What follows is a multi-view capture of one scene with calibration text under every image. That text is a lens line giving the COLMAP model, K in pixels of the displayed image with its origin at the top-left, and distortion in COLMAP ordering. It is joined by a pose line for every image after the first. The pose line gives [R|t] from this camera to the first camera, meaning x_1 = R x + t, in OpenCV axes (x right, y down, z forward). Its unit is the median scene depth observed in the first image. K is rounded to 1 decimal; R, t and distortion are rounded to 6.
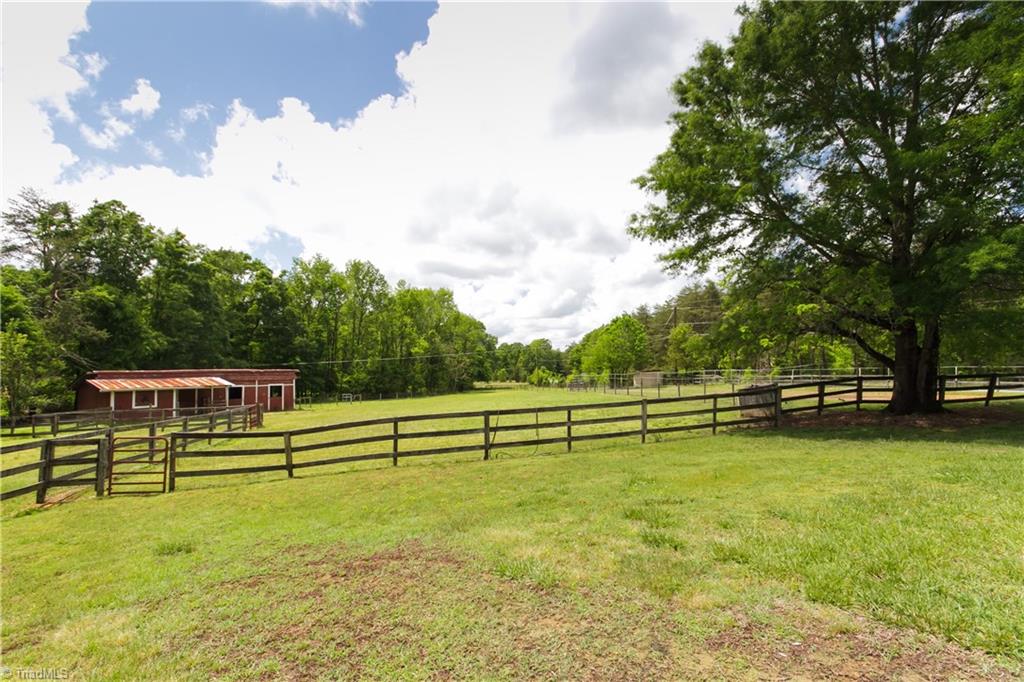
lens RADIAL K [[485.7, 0, 511.3], [0, 485.7, 341.7], [0, 0, 1]] dist [0.024360, -0.001876]
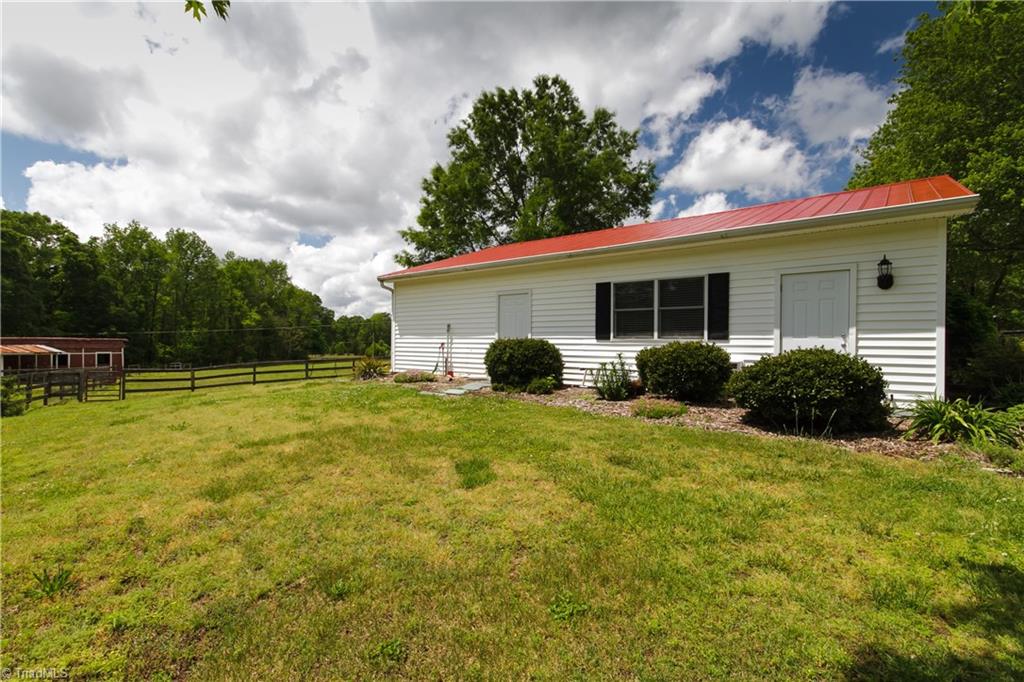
lens RADIAL K [[485.7, 0, 508.6], [0, 485.7, 339.8], [0, 0, 1]] dist [0.024360, -0.001876]
pose [[0.952651, 0.011994, 0.303829, 0.019221], [-0.026712, 0.998660, 0.044333, -0.006741], [-0.302890, -0.050350, 0.951694, -0.167292]]
